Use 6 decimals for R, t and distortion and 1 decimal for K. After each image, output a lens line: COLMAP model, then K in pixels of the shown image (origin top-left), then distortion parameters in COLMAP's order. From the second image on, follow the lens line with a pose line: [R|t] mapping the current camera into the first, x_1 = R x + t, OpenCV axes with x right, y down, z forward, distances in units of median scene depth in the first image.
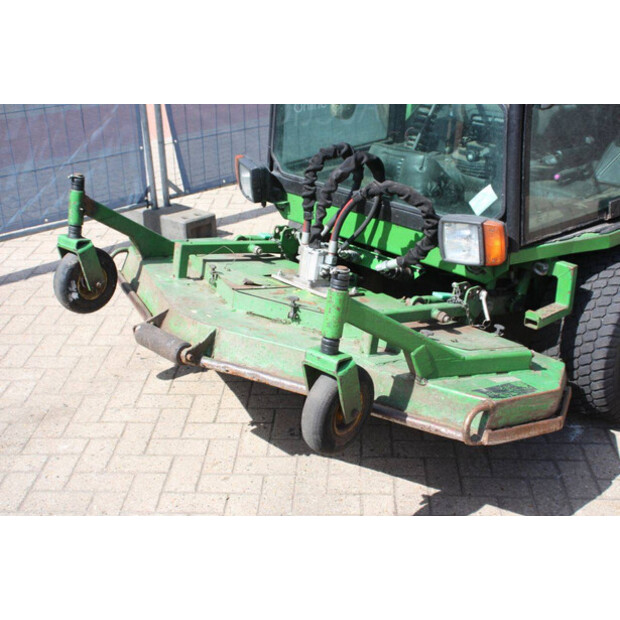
lens RADIAL K [[892.7, 0, 312.8], [0, 892.7, 311.0], [0, 0, 1]] dist [0.057020, 0.000000]
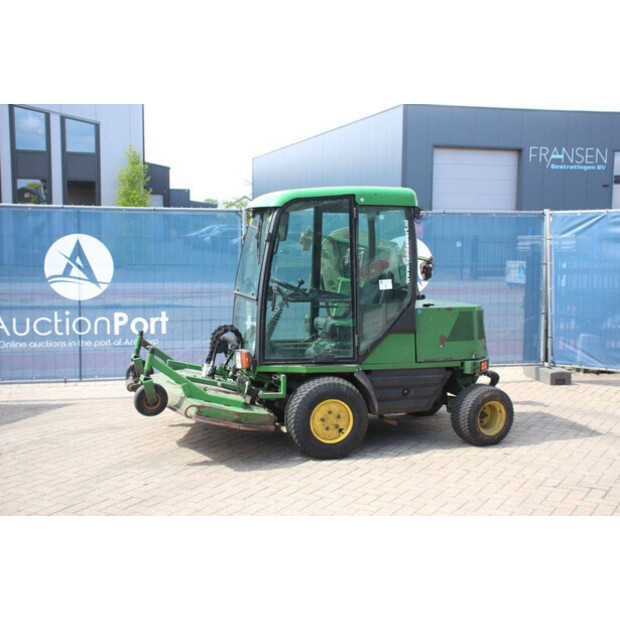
lens RADIAL K [[816.9, 0, 307.4], [0, 816.9, 311.1], [0, 0, 1]] dist [0.072586, 0.000000]
pose [[0.891793, 0.061405, -0.448258, 1.264094], [-0.201814, 0.940713, -0.272637, 0.354778], [0.404940, 0.333600, 0.851313, -0.852756]]
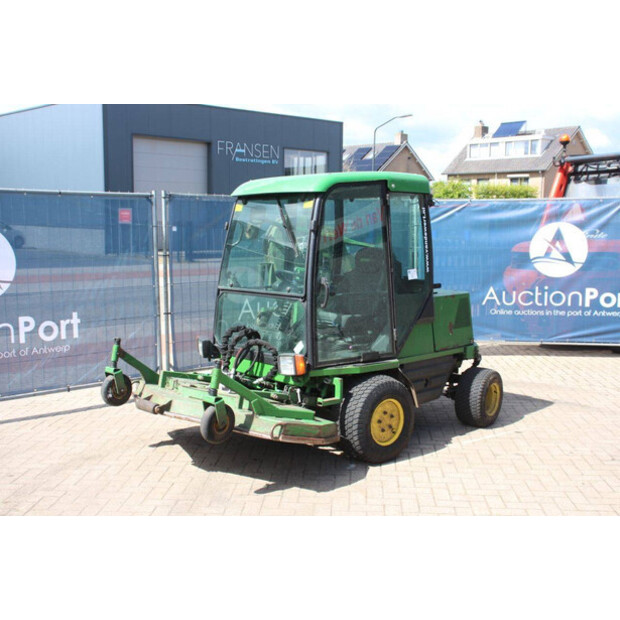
lens RADIAL K [[738.1, 0, 308.1], [0, 738.1, 309.7], [0, 0, 1]] dist [0.012130, 0.000000]
pose [[0.999680, 0.019951, -0.015577, 0.227765], [-0.023673, 0.954754, -0.296452, 0.309926], [0.008958, 0.296726, 0.954921, -0.730321]]
